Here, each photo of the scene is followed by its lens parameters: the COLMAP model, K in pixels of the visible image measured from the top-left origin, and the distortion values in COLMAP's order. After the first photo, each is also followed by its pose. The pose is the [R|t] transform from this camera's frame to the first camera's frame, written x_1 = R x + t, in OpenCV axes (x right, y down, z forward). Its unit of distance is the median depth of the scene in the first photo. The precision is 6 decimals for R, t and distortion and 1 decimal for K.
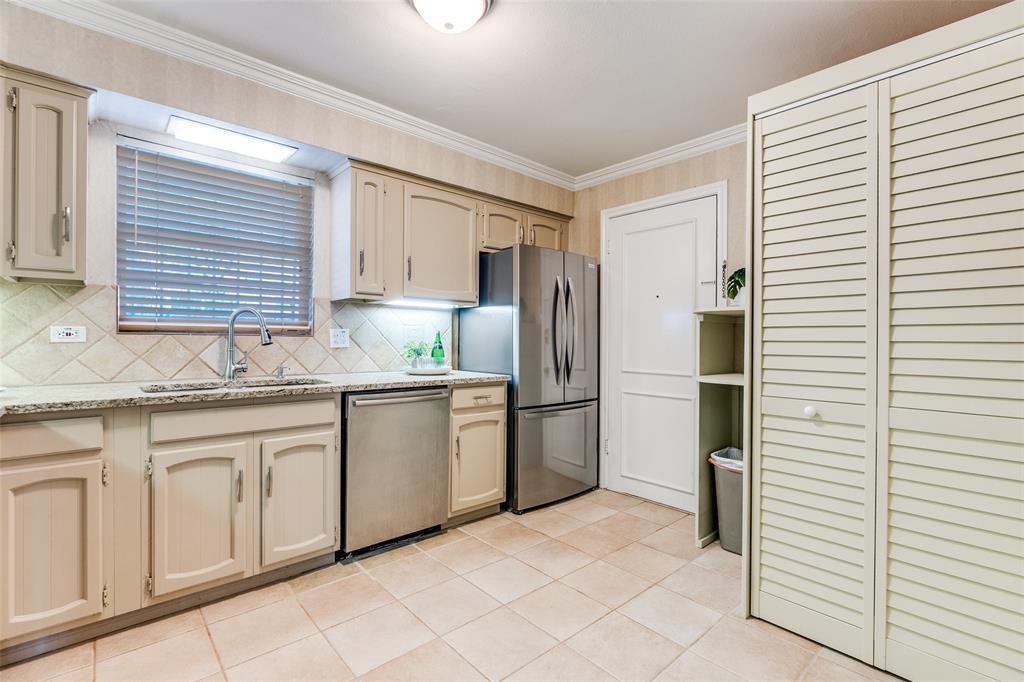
lens RADIAL K [[468.0, 0, 513.0], [0, 468.0, 339.5], [0, 0, 1]] dist [-0.010231, -0.000059]
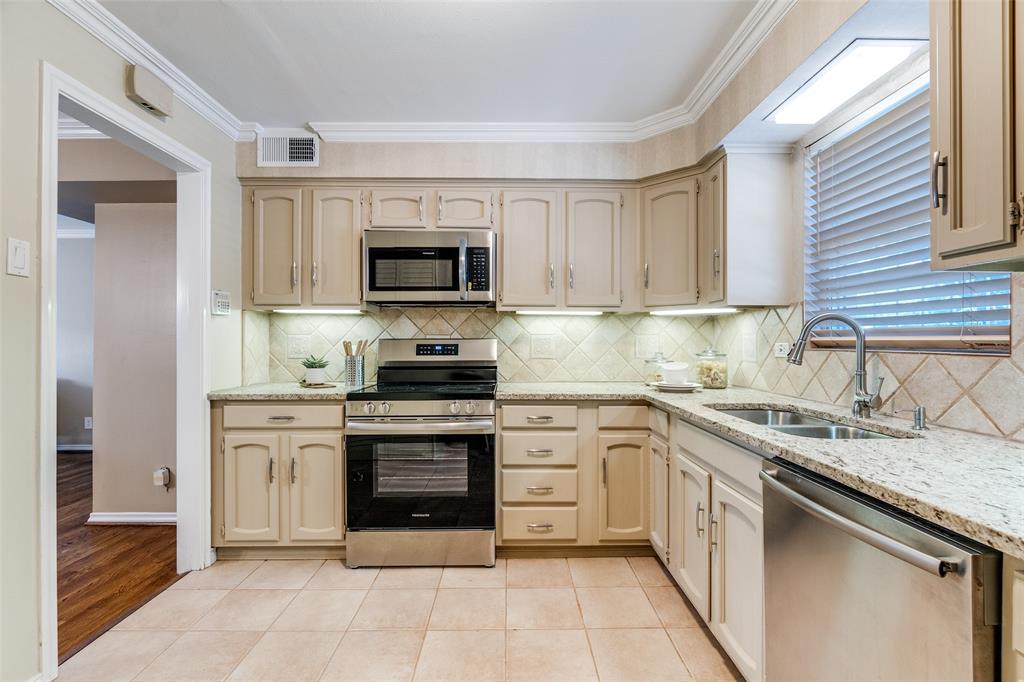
lens RADIAL K [[468.0, 0, 512.4], [0, 468.0, 339.9], [0, 0, 1]] dist [-0.010231, -0.000059]
pose [[-0.652444, -0.008943, -0.757784, 0.163324], [-0.008074, 0.999956, -0.004849, -0.011864], [0.757794, 0.002955, -0.652487, 0.634651]]
